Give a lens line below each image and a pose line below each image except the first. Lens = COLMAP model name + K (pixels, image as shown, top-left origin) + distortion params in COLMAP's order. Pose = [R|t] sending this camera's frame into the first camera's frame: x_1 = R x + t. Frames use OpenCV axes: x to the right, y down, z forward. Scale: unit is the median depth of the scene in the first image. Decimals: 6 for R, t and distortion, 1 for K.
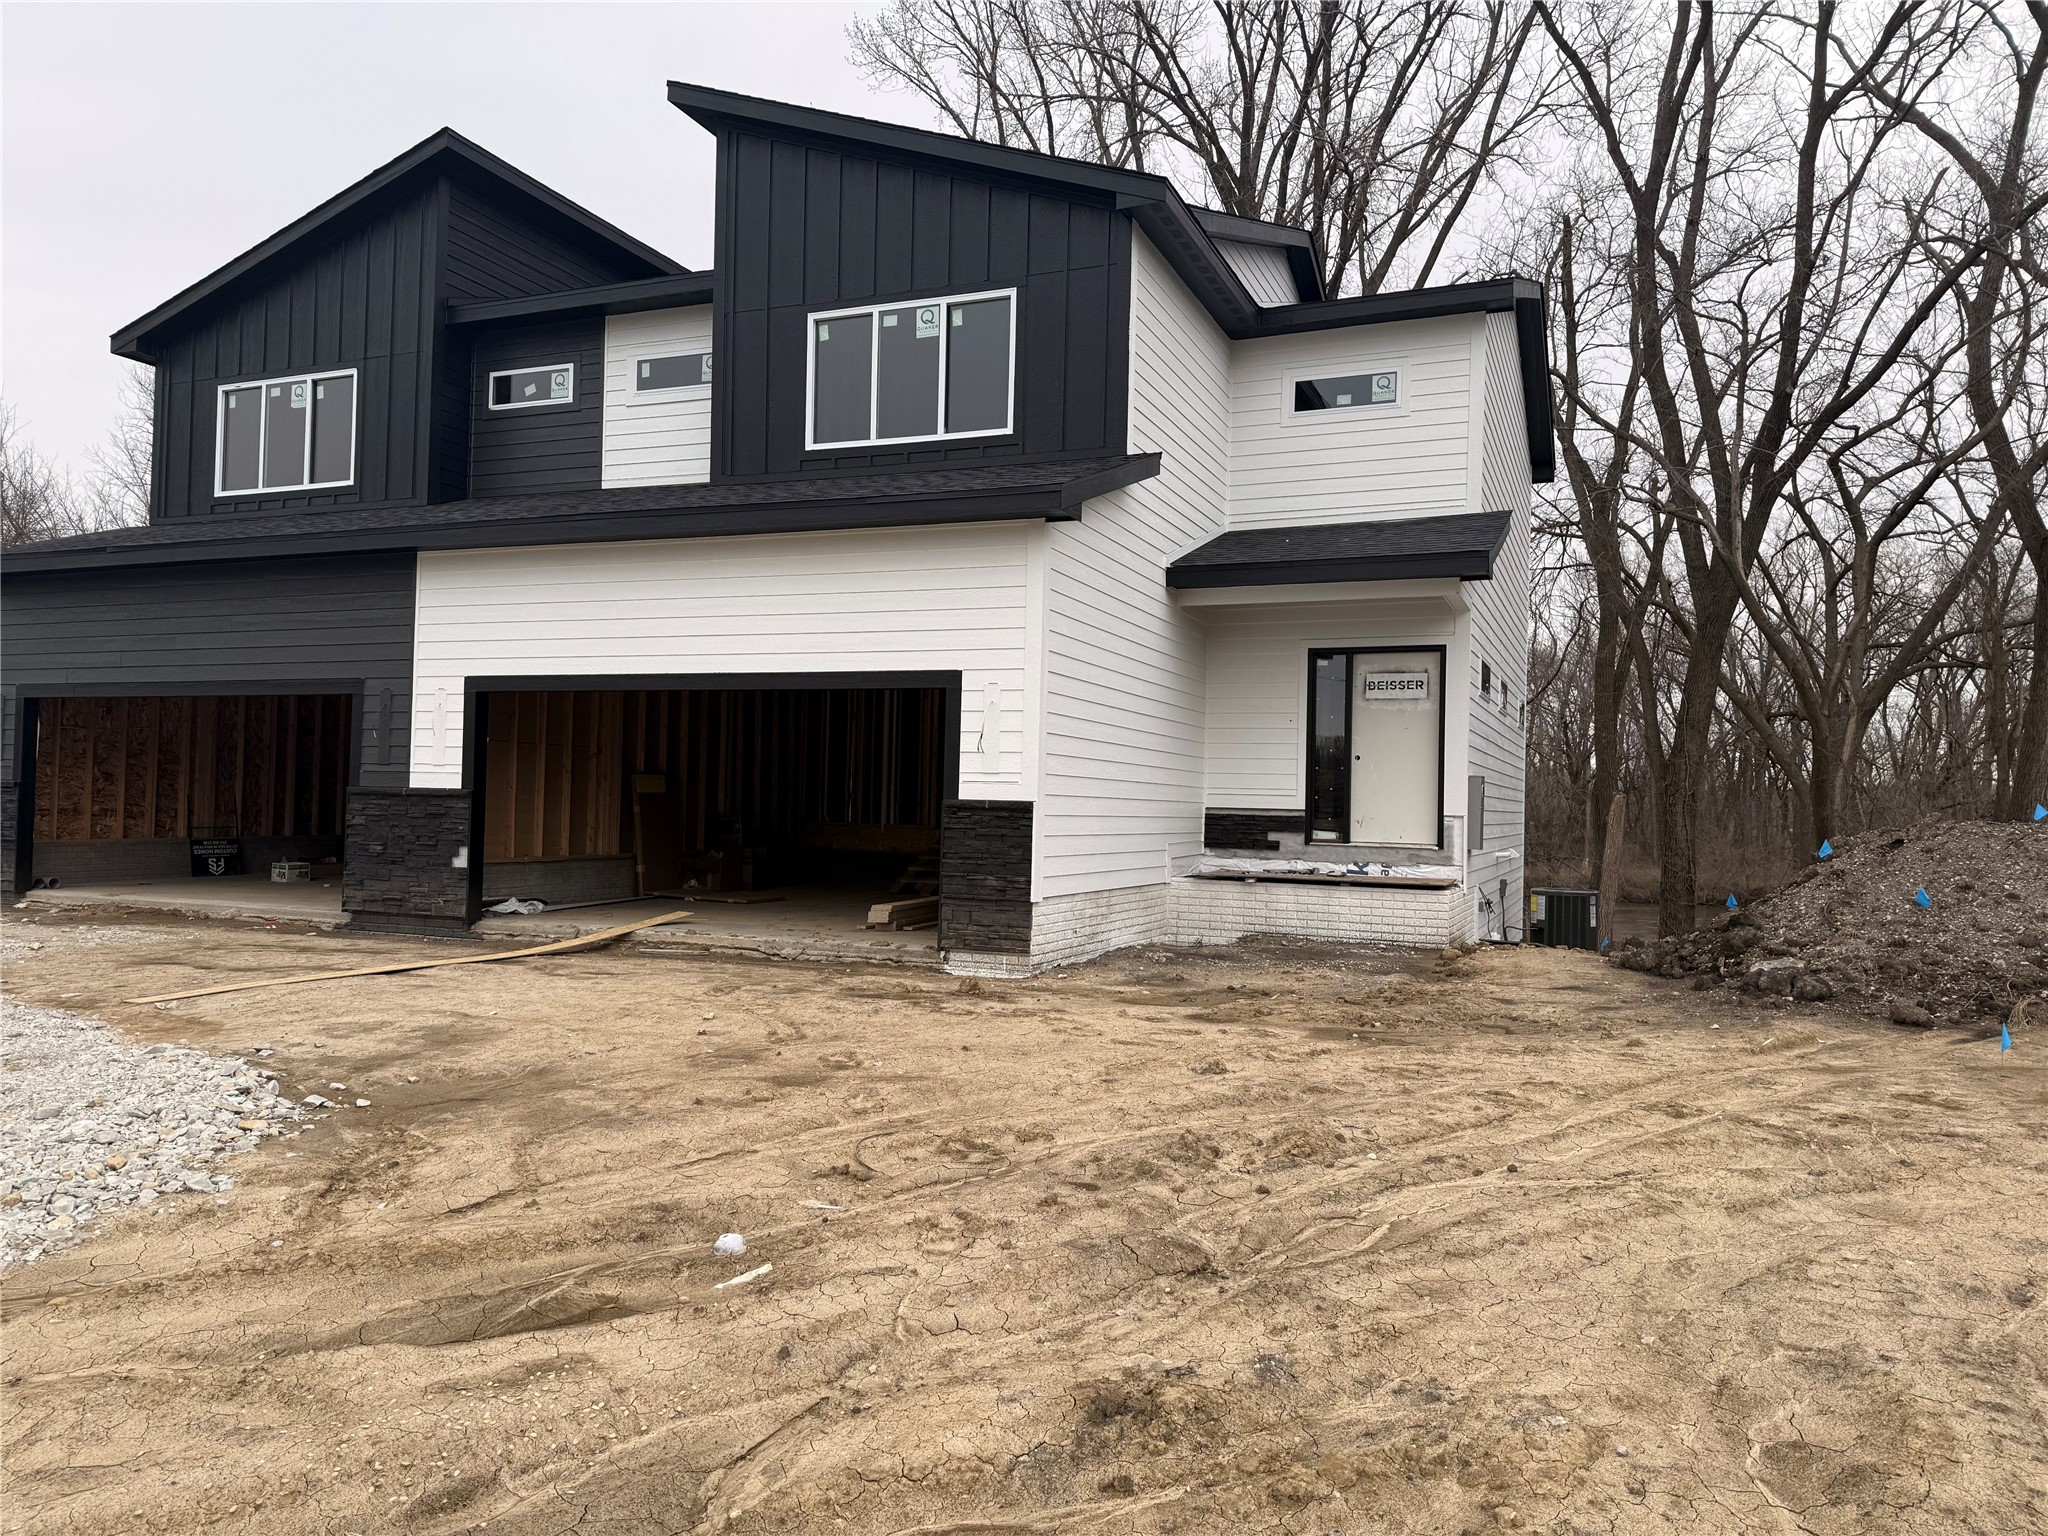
lens RADIAL K [[1428.3, 0, 1040.7], [0, 1428.3, 773.7], [0, 0, 1]] dist [0.196860, -0.360666]
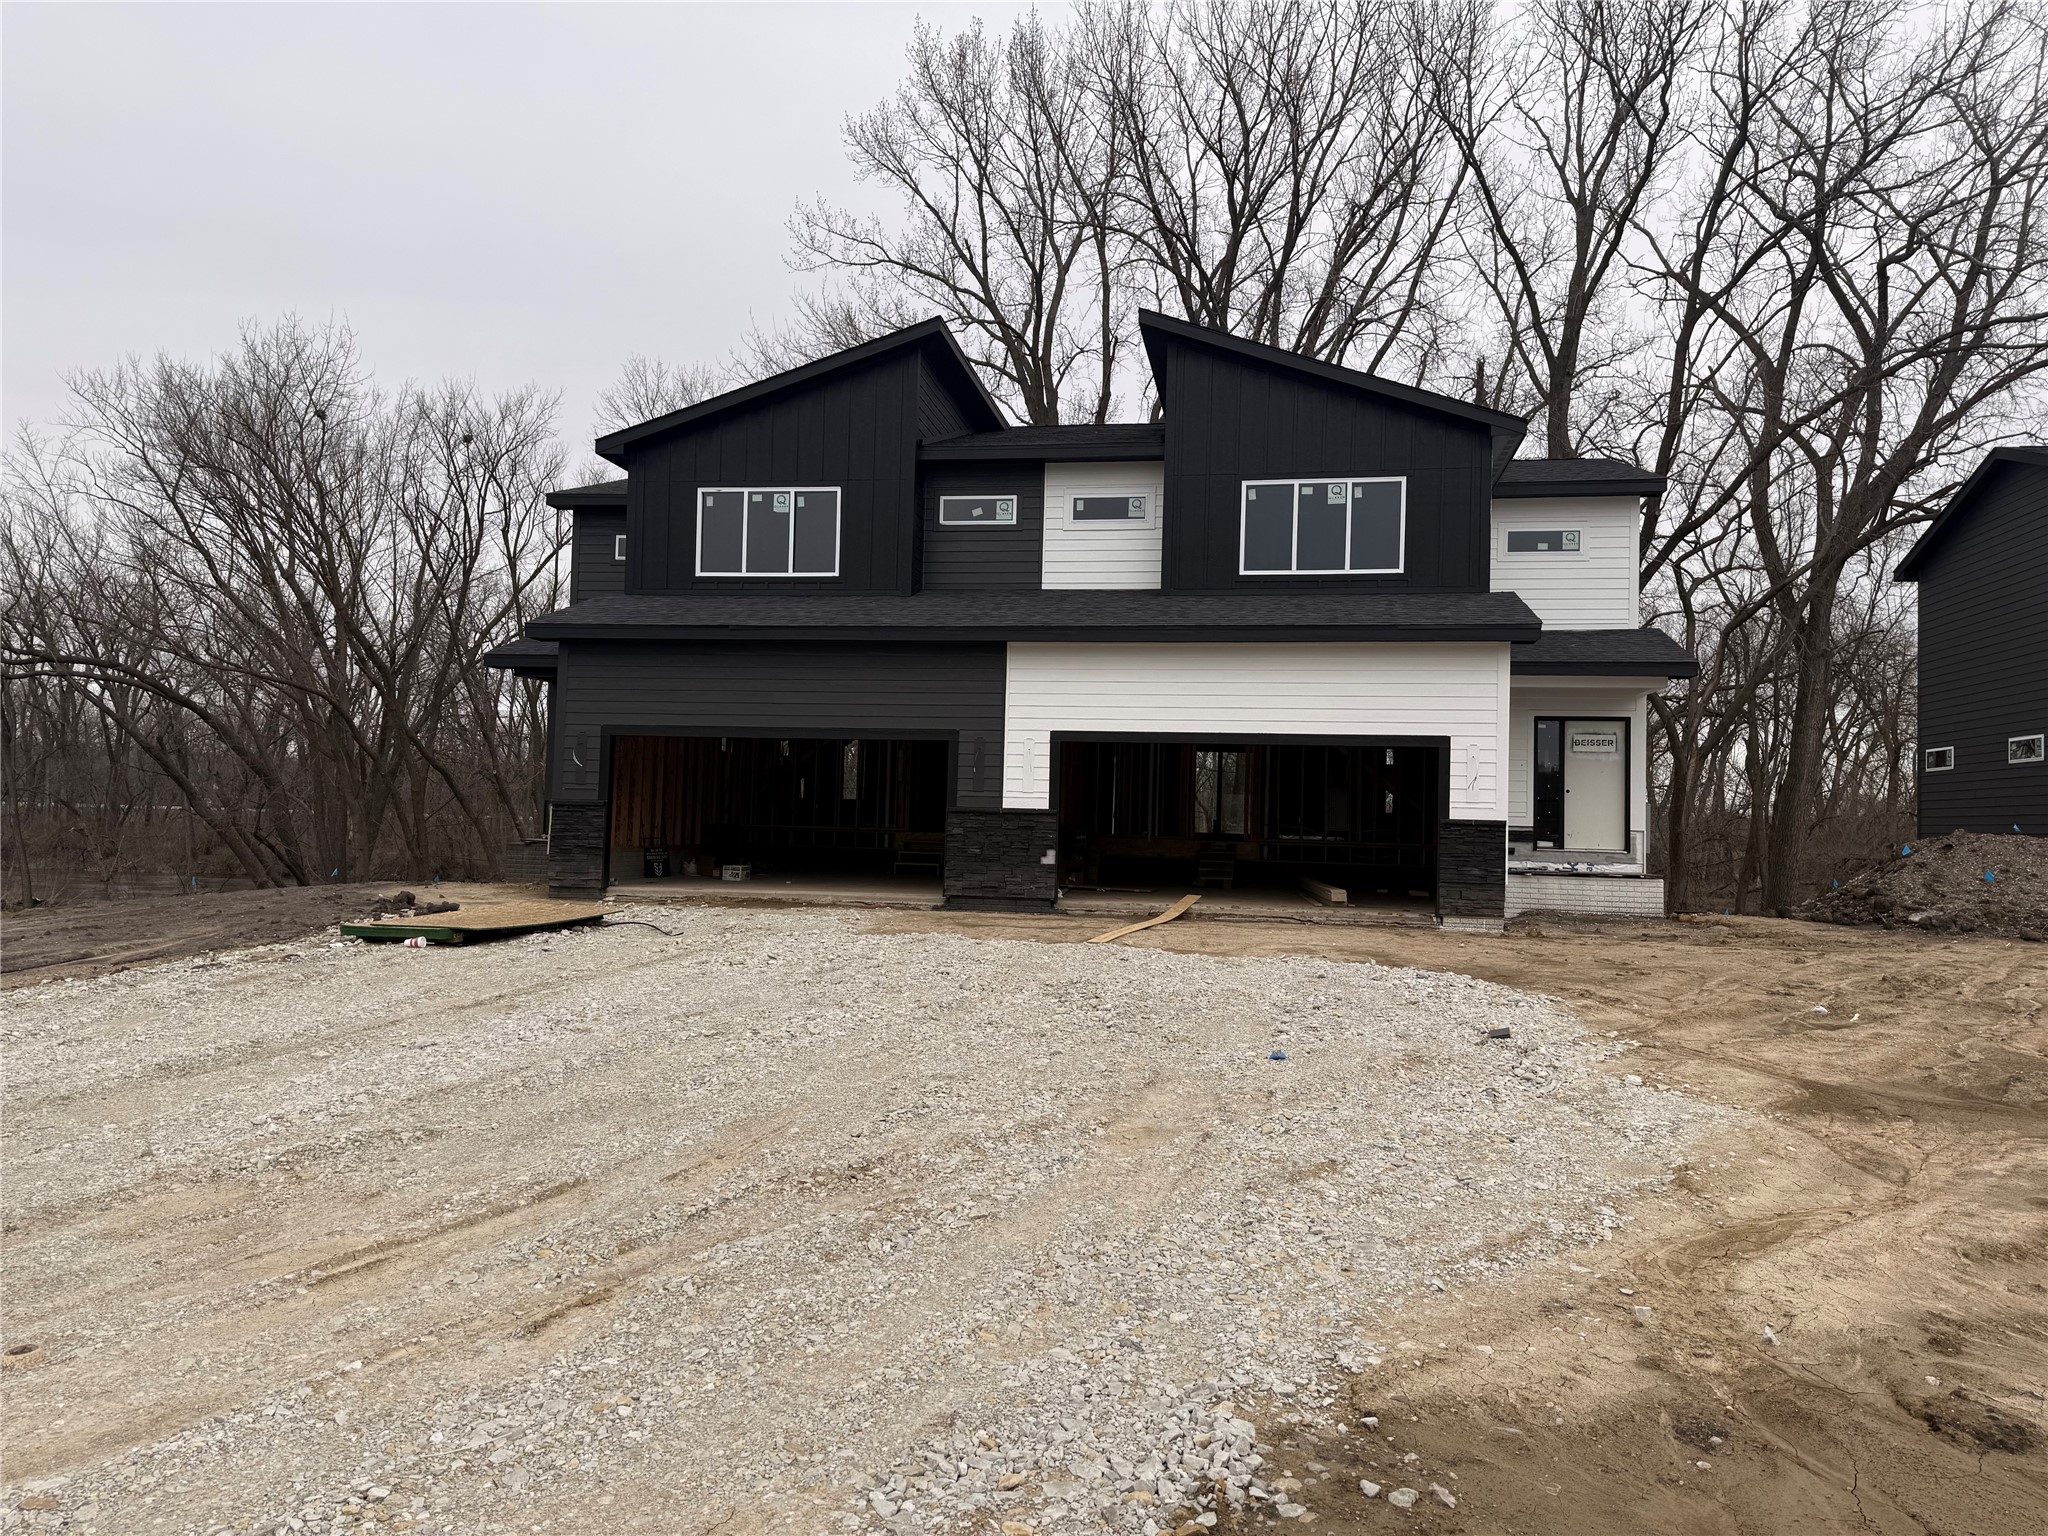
lens RADIAL K [[1428.3, 0, 1040.7], [0, 1428.3, 773.7], [0, 0, 1]] dist [0.196860, -0.360666]
pose [[0.974016, 0.011106, 0.226205, -0.693099], [-0.008652, 0.999893, -0.011837, -0.007364], [-0.226312, 0.009573, 0.974008, -0.354753]]
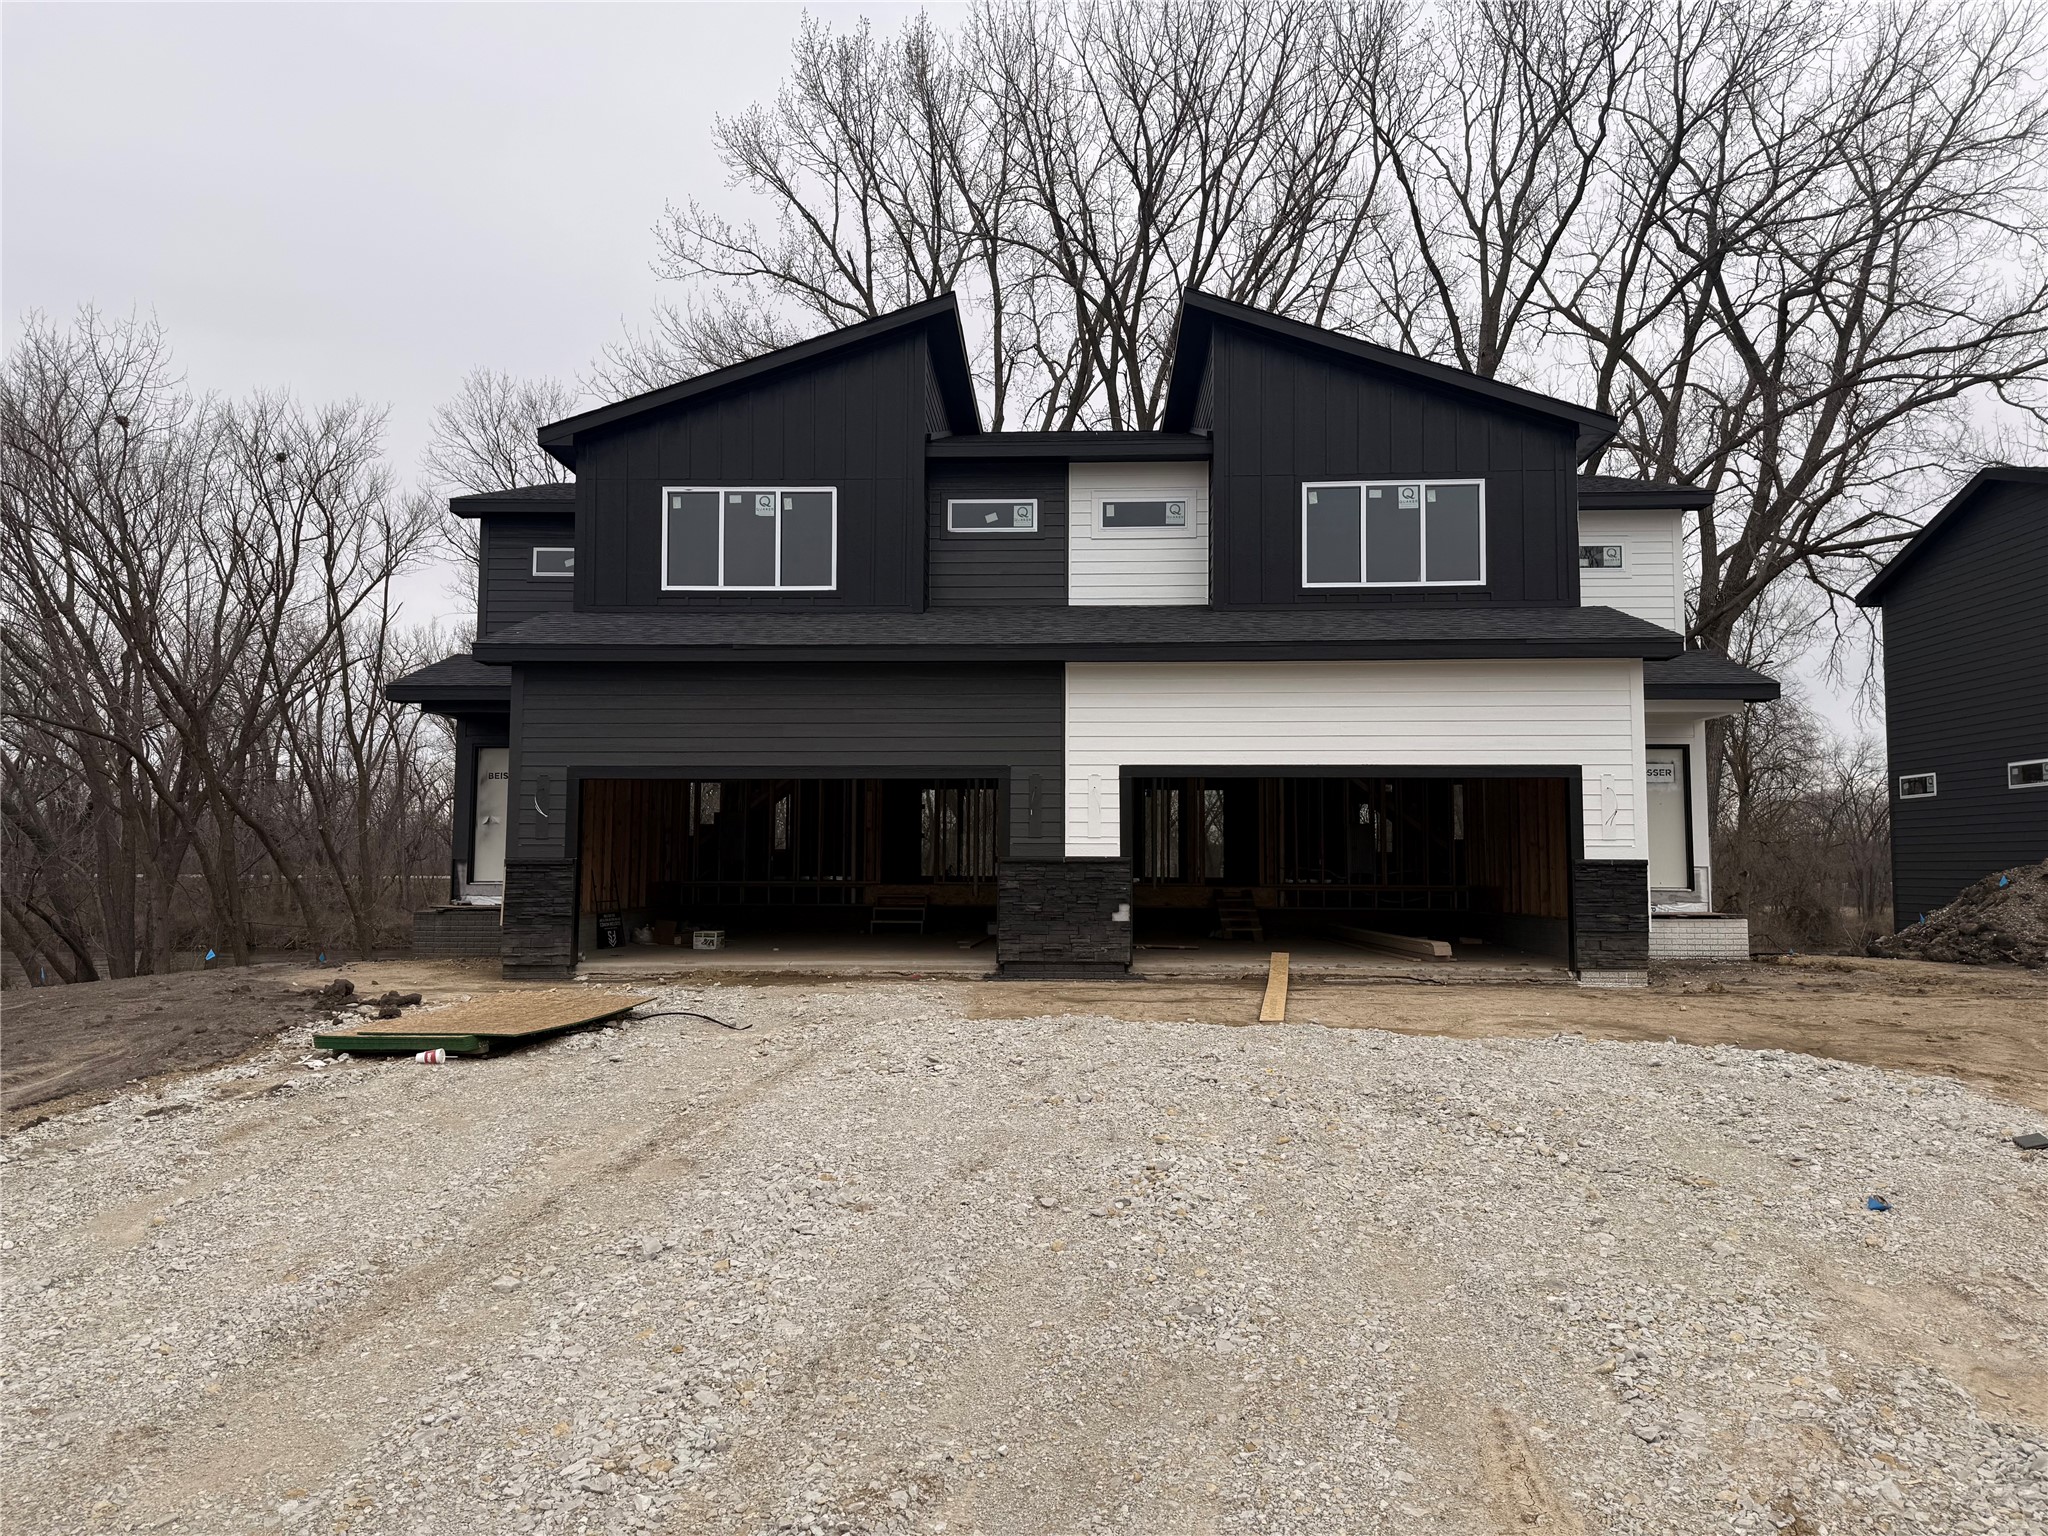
lens RADIAL K [[1426.2, 0, 1028.3], [0, 1426.2, 777.5], [0, 0, 1]] dist [0.160877, -0.250111]
pose [[0.936386, 0.003362, 0.350956, -0.853680], [0.011073, 0.999173, -0.039116, -0.009615], [-0.350797, 0.040514, 0.935575, -0.095933]]
